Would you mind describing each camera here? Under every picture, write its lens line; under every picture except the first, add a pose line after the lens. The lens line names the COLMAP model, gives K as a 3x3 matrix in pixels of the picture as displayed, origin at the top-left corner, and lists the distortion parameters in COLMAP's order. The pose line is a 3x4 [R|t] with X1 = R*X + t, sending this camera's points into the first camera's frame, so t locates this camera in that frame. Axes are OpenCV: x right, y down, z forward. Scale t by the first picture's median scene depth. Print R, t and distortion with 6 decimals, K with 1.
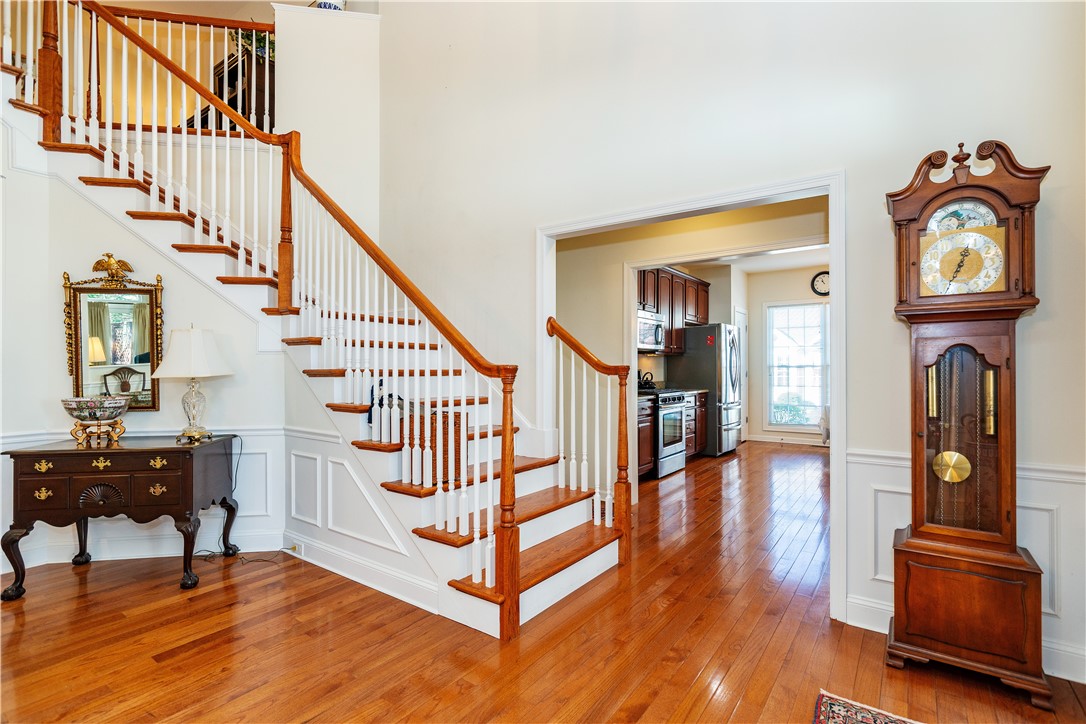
lens RADIAL K [[495.5, 0, 550.6], [0, 495.5, 369.6], [0, 0, 1]] dist [0.001145, -0.000347]
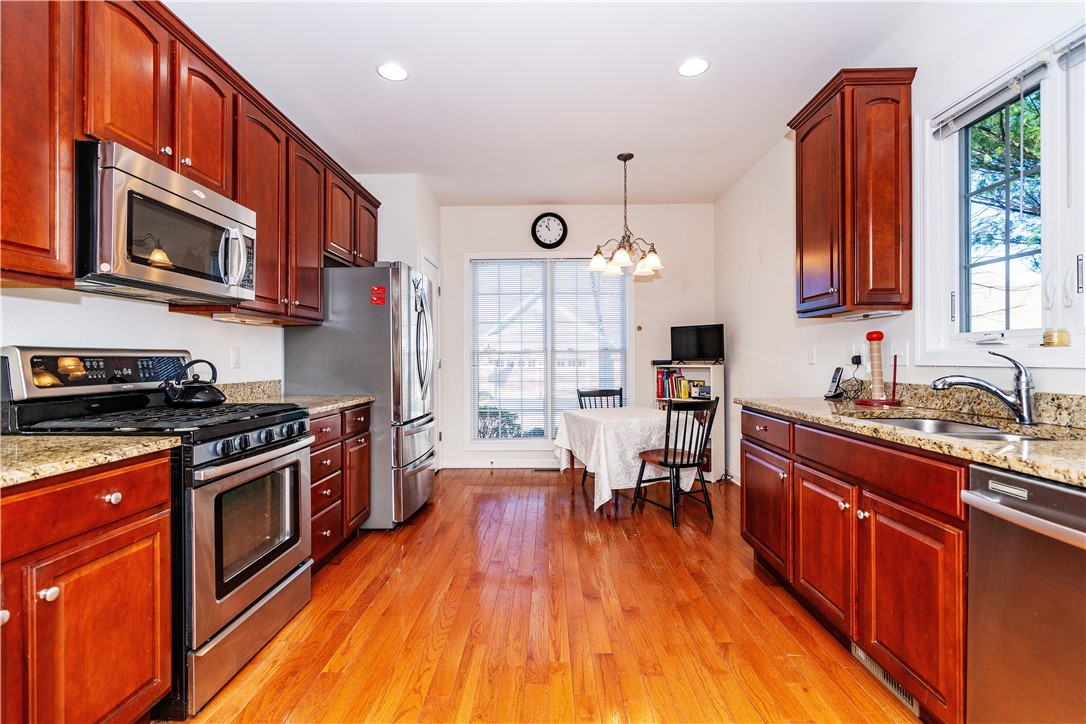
lens RADIAL K [[495.5, 0, 548.8], [0, 495.5, 359.8], [0, 0, 1]] dist [0.001145, -0.000347]
pose [[0.815306, -0.003551, 0.579019, 0.555283], [0.004445, 0.999990, -0.000127, 0.017306], [-0.579013, 0.002677, 0.815314, 1.583439]]
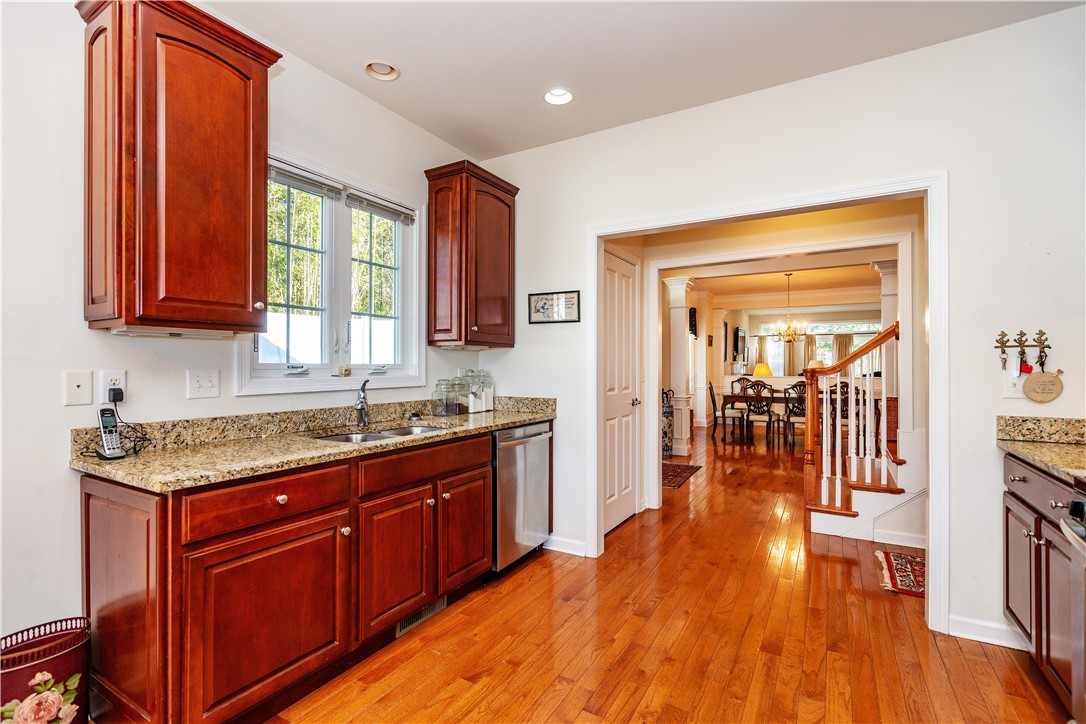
lens RADIAL K [[495.5, 0, 540.4], [0, 495.5, 362.3], [0, 0, 1]] dist [0.001145, -0.000347]
pose [[-0.997105, 0.000244, -0.076037, 1.305842], [0.000559, 0.999991, -0.004111, -0.030984], [0.076035, -0.004142, -0.997097, 3.089614]]
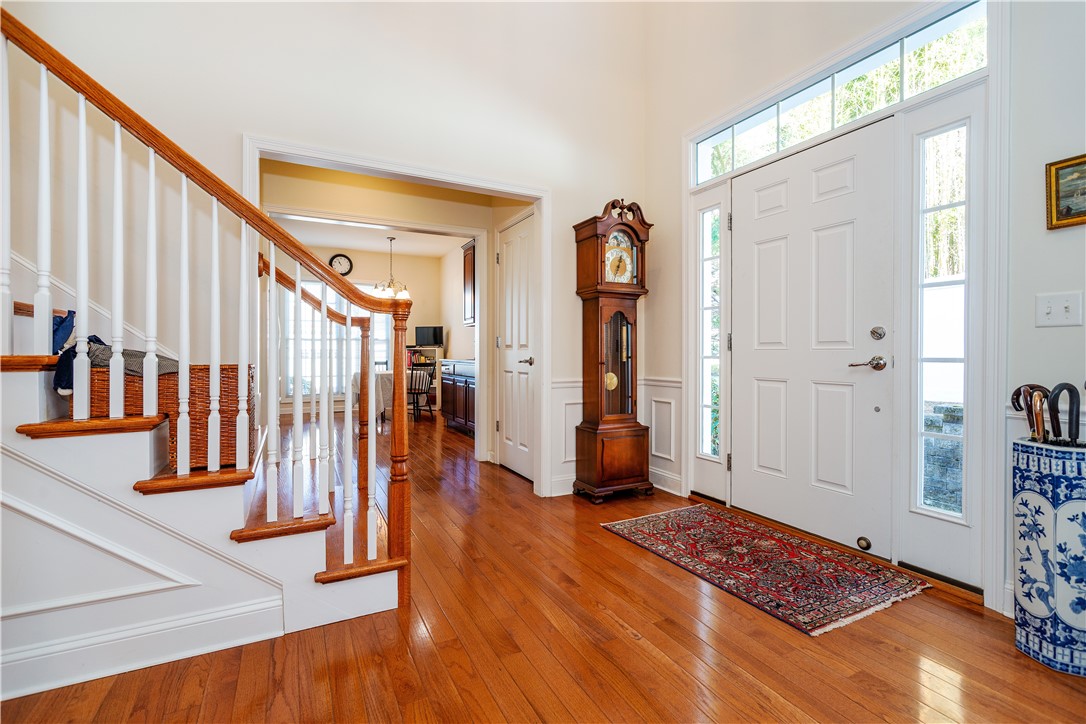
lens RADIAL K [[495.5, 0, 538.0], [0, 495.5, 353.7], [0, 0, 1]] dist [0.001145, -0.000347]
pose [[0.466391, 0.000607, 0.884578, -0.758137], [-0.001161, 0.999999, -0.000073, 0.088021], [-0.884578, -0.000993, 0.466392, 0.362297]]
